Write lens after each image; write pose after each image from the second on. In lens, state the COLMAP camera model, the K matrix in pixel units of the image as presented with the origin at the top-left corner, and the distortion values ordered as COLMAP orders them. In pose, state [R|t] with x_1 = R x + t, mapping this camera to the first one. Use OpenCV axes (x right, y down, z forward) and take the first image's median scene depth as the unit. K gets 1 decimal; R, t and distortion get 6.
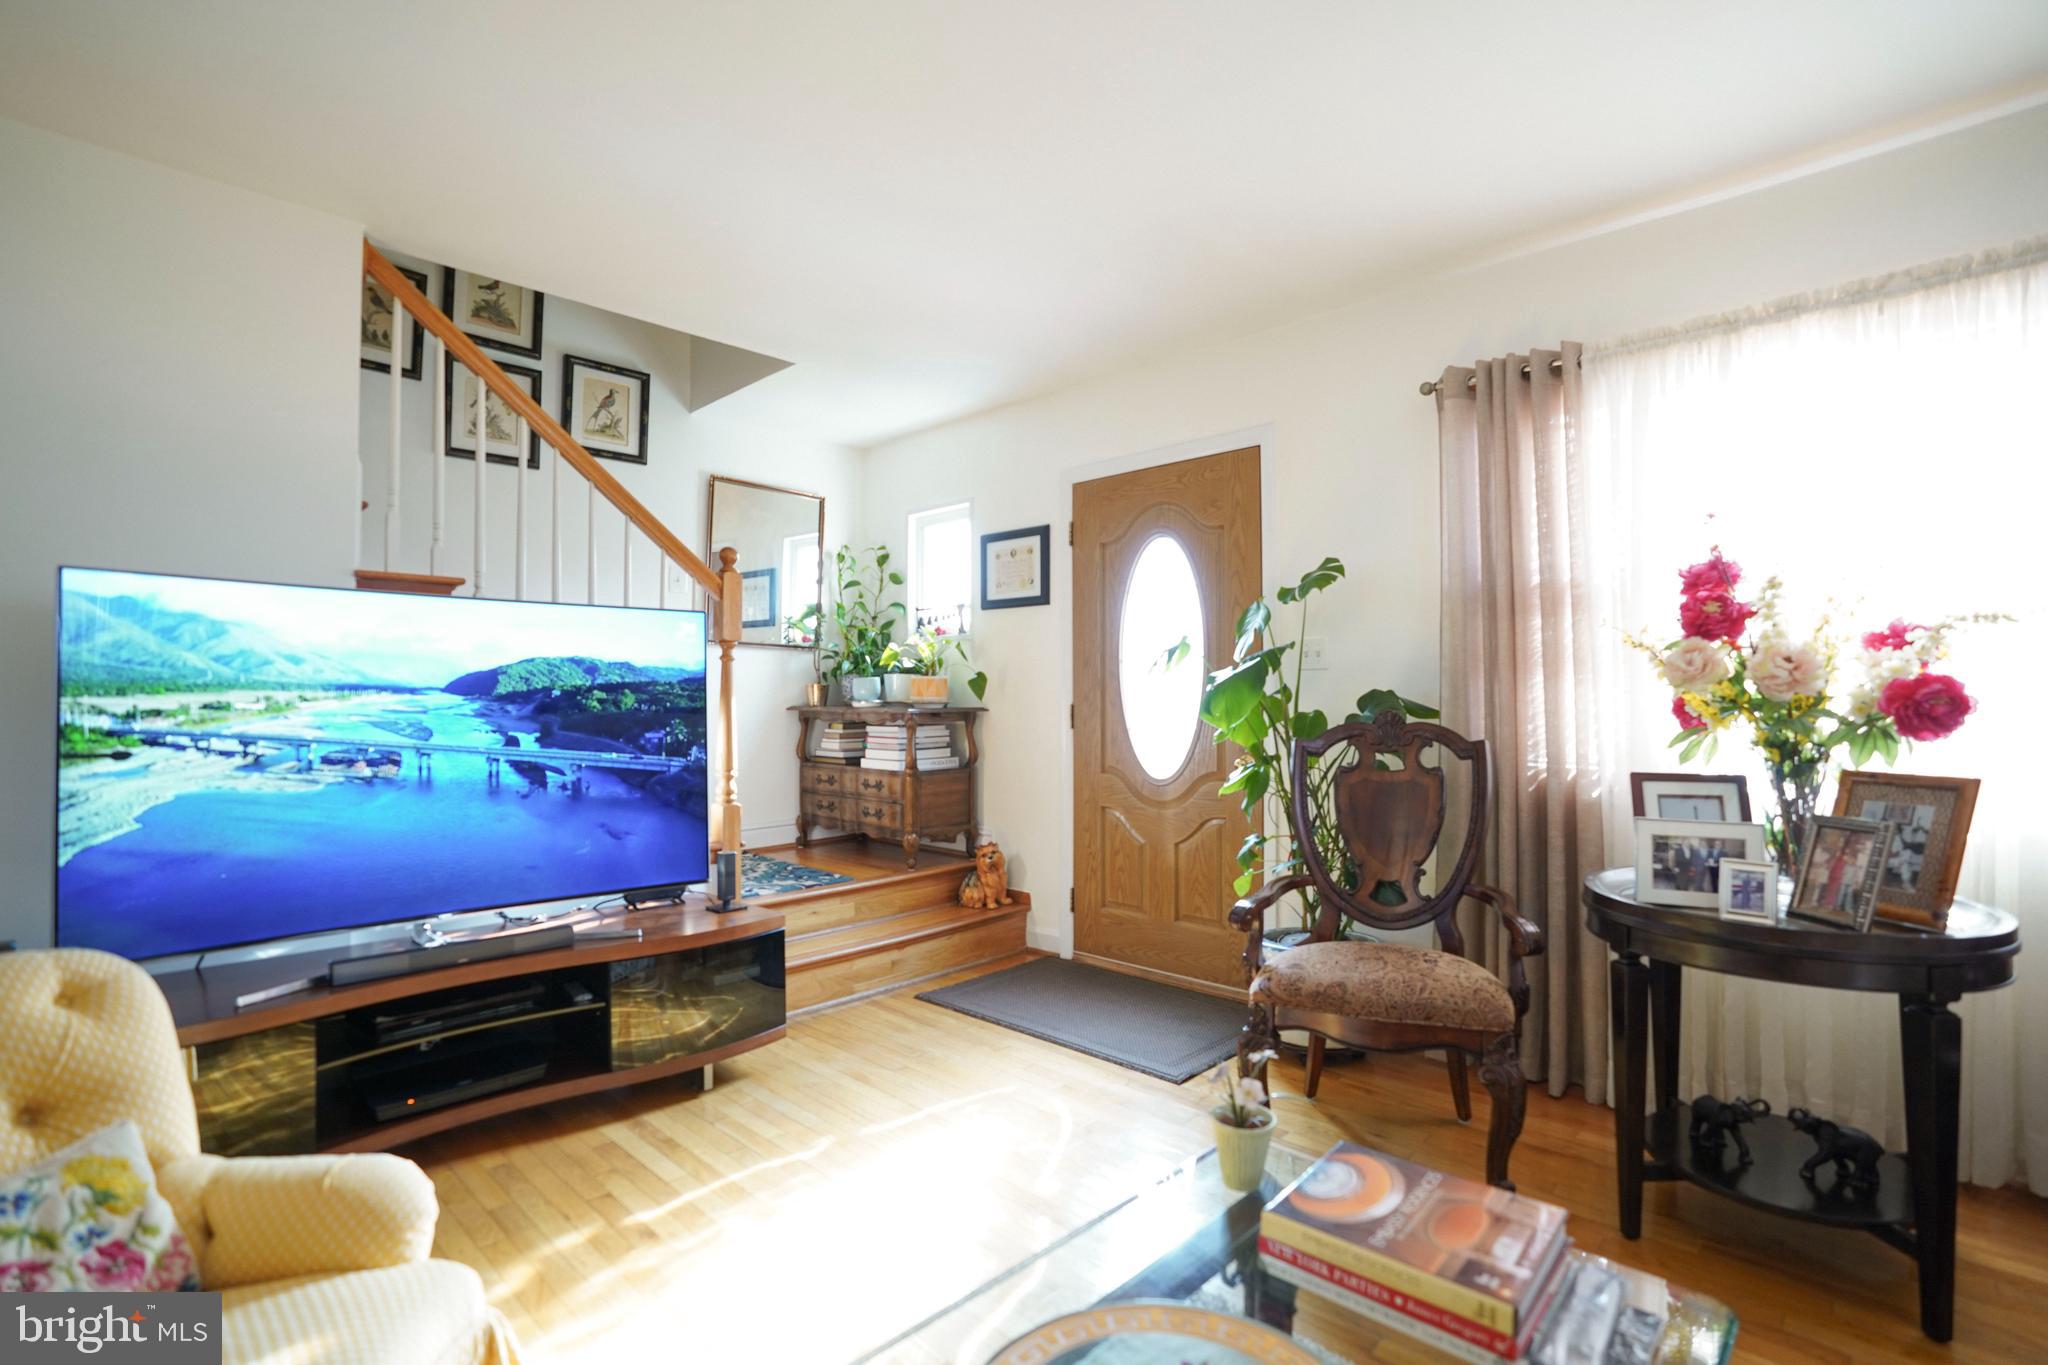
lens RADIAL K [[949.4, 0, 1020.3], [0, 949.4, 685.2], [0, 0, 1]] dist [-0.063212, 0.023603]
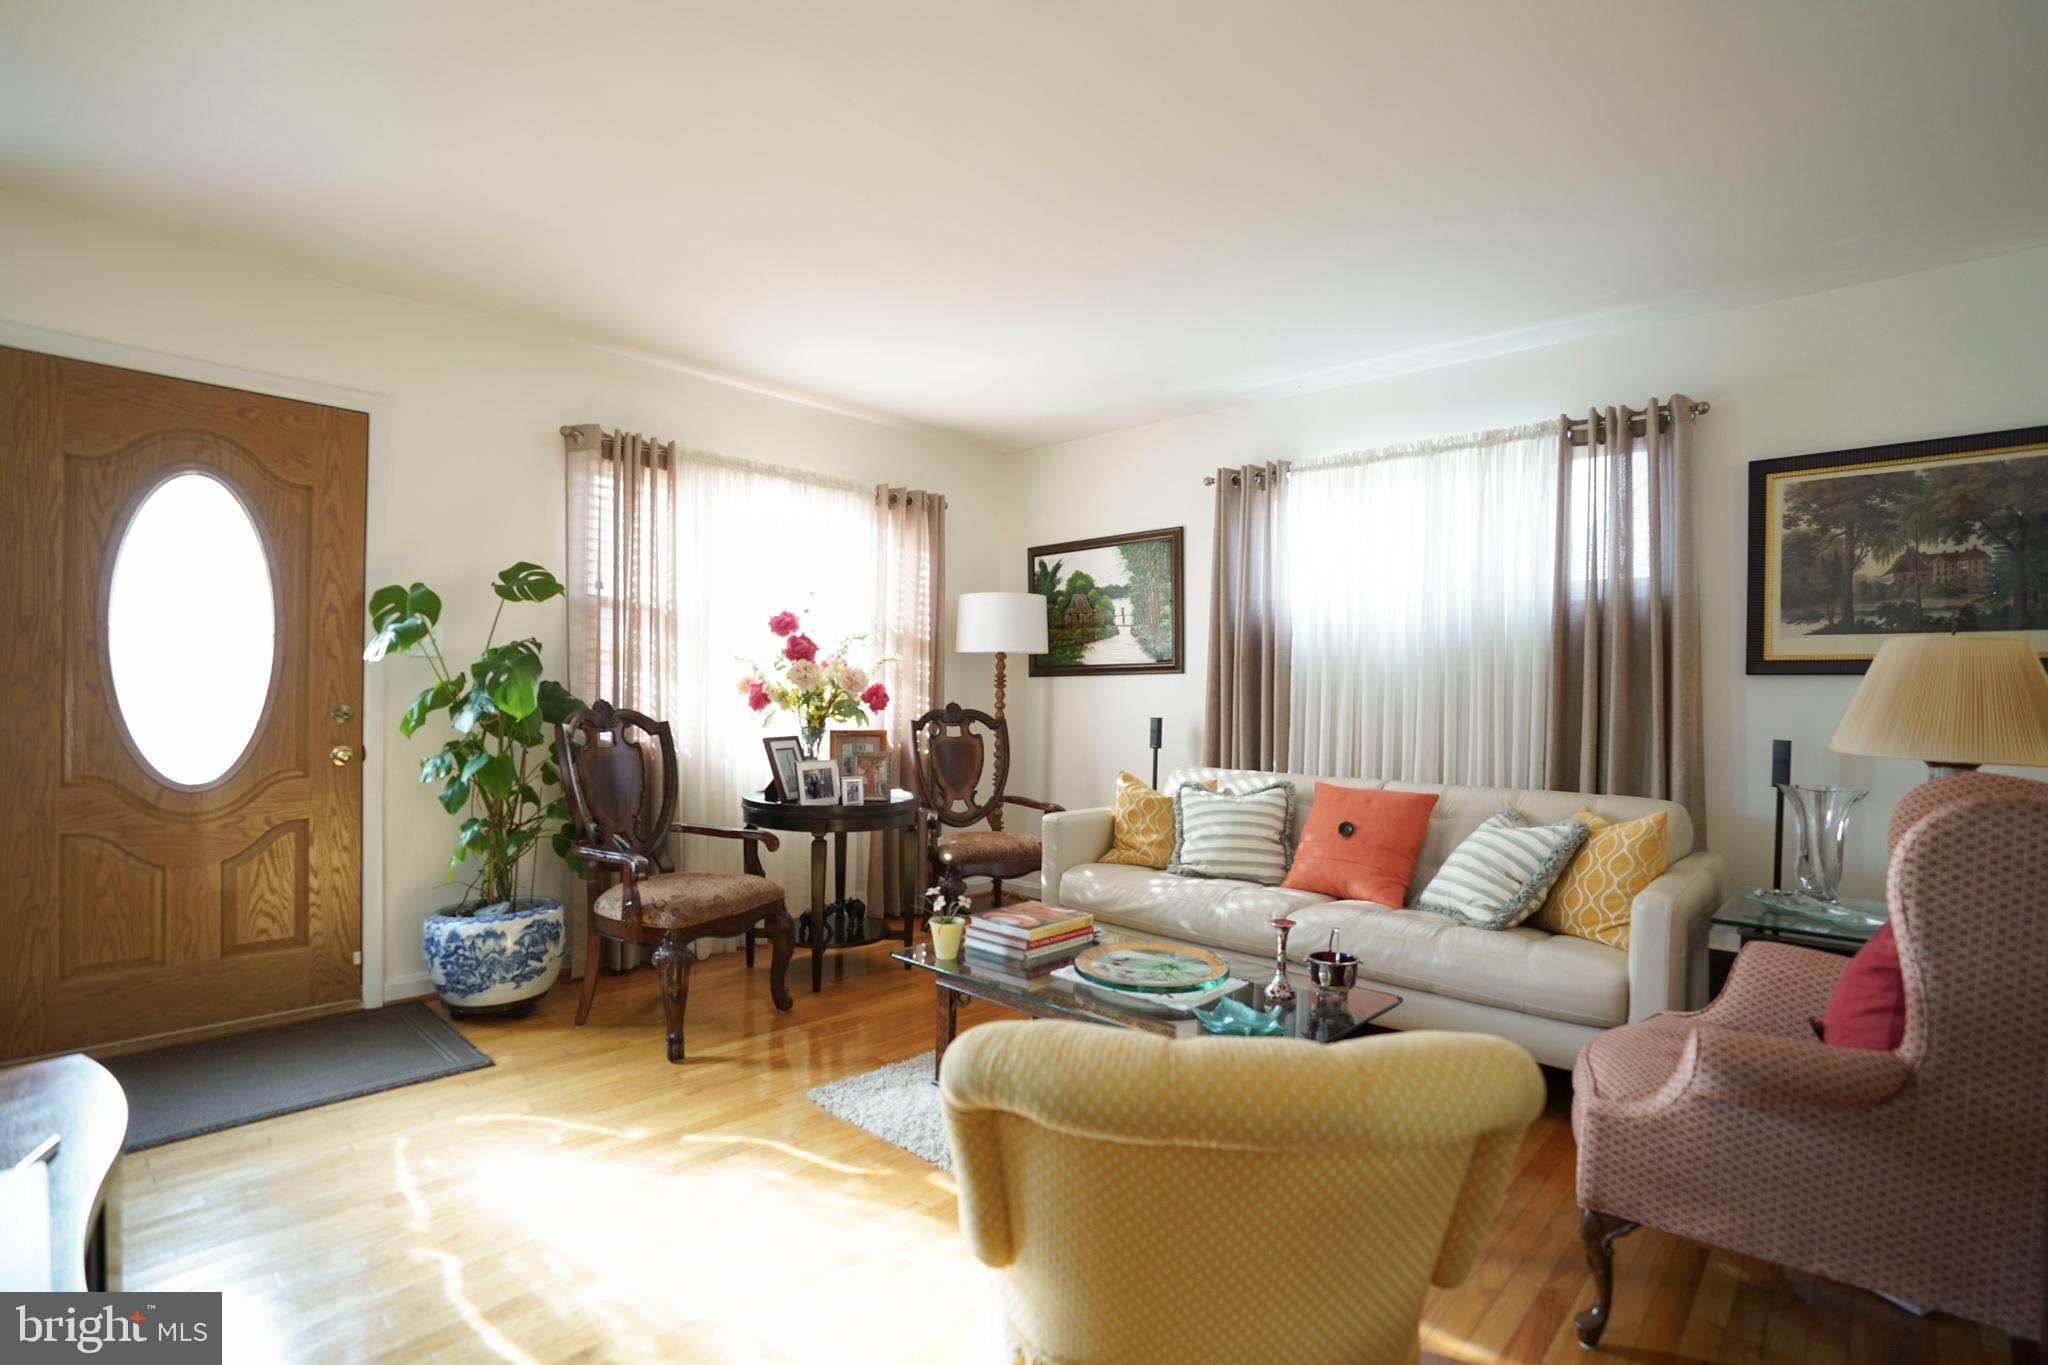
lens RADIAL K [[992.5, 0, 995.3], [0, 992.5, 695.6], [0, 0, 1]] dist [-0.063313, 0.027021]
pose [[-0.010325, -0.006563, 0.999925, -0.907045], [-0.036523, 0.999314, 0.006182, -0.005038], [-0.999279, -0.036456, -0.010557, 0.482026]]
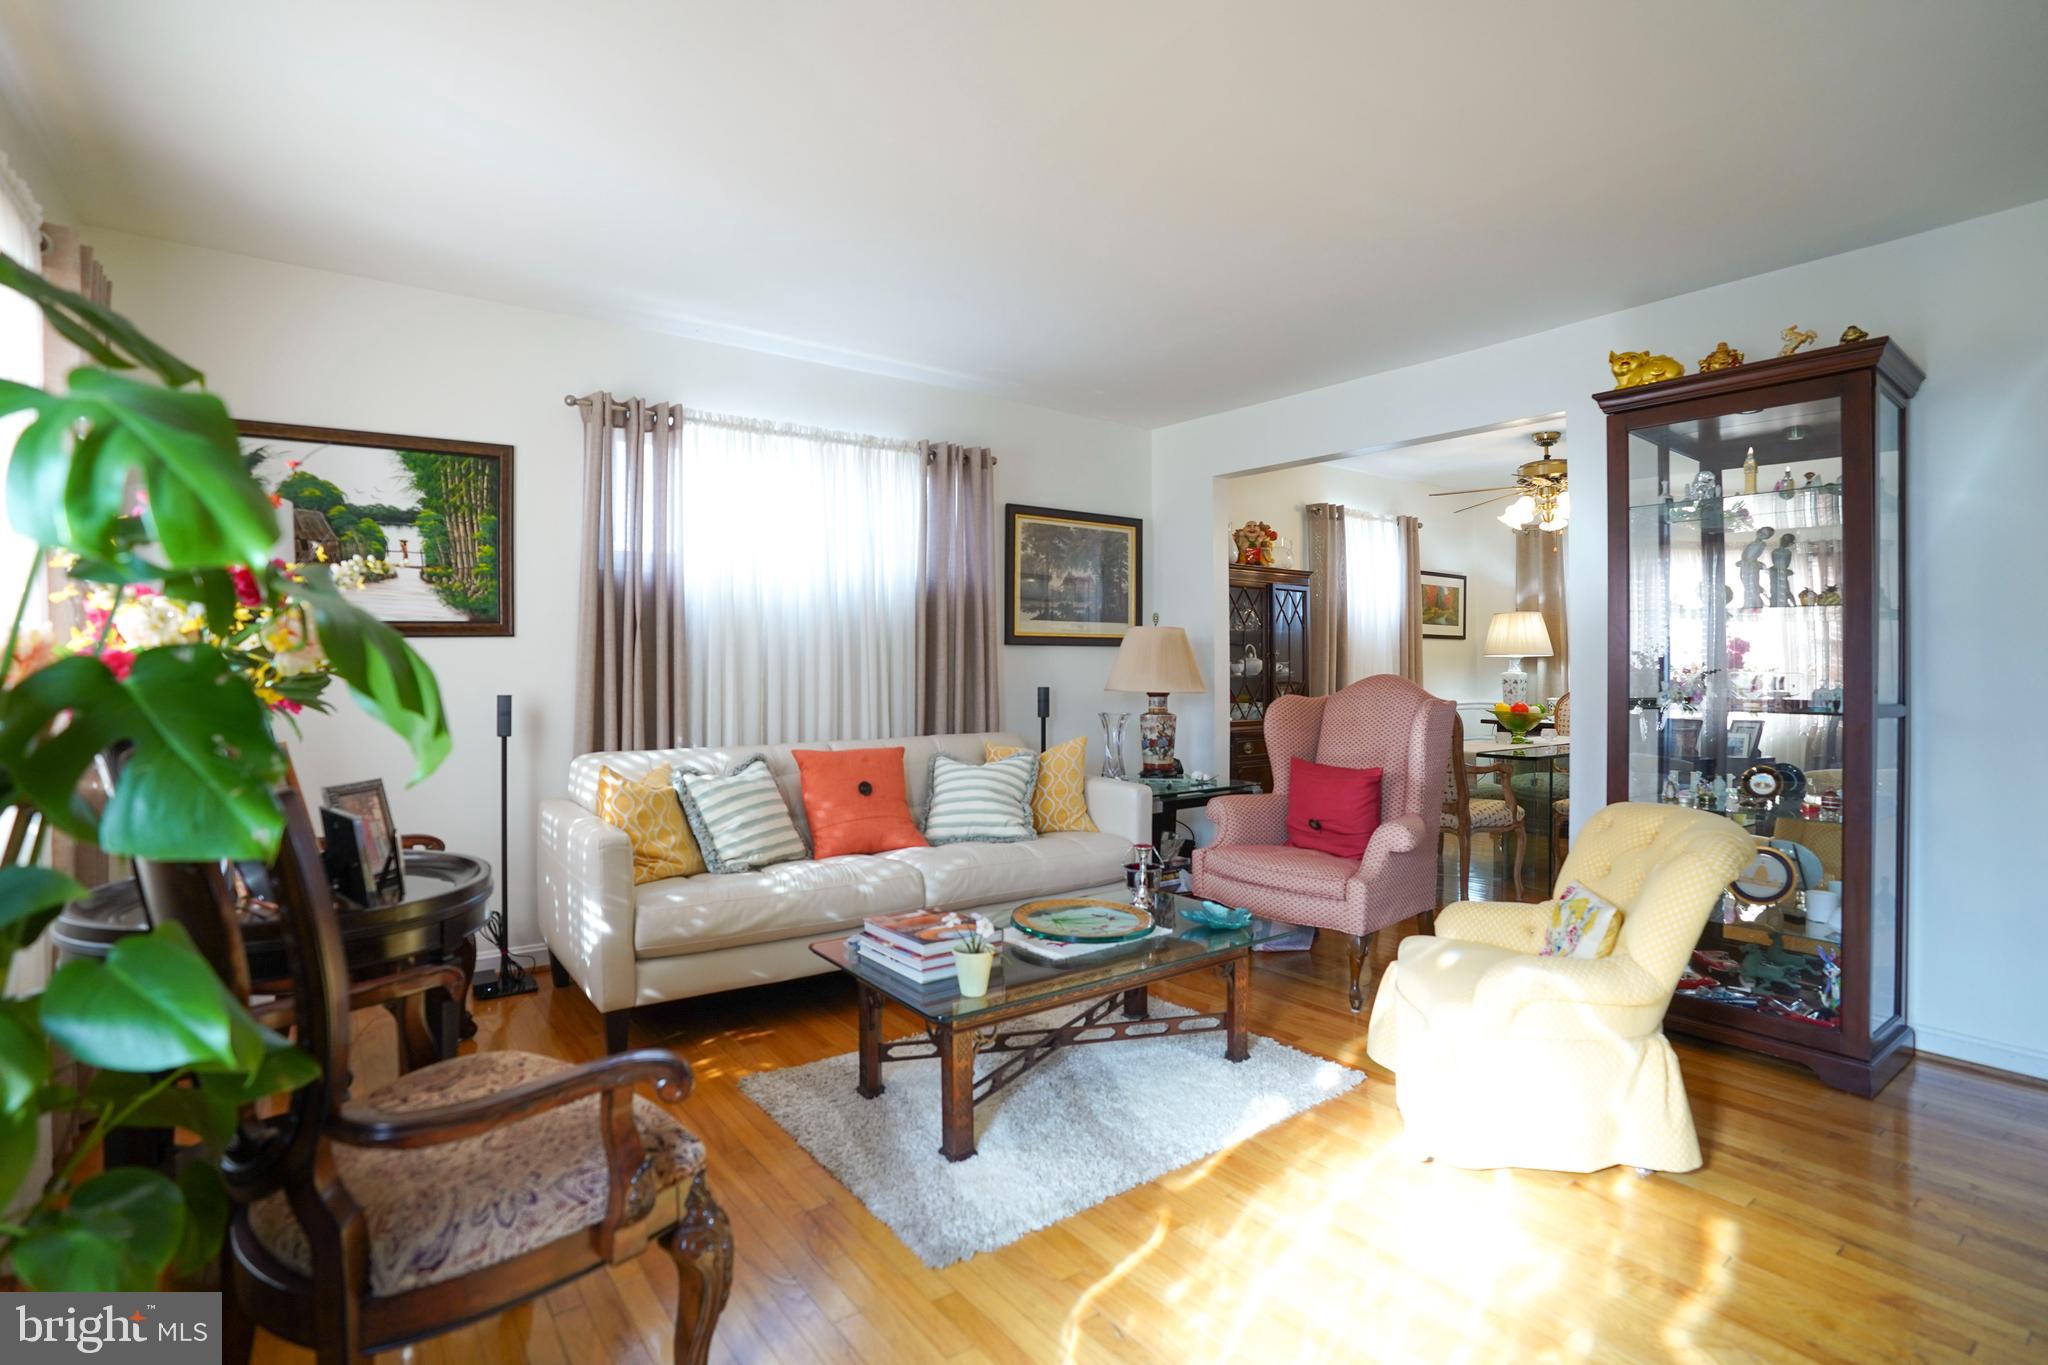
lens RADIAL K [[986.1, 0, 1020.0], [0, 986.1, 655.4], [0, 0, 1]] dist [-0.067143, 0.026001]
pose [[-0.988158, -0.000541, 0.153436, -0.043878], [-0.004960, 0.999584, -0.028419, 0.013573], [-0.153357, -0.028844, -0.987750, 1.329603]]
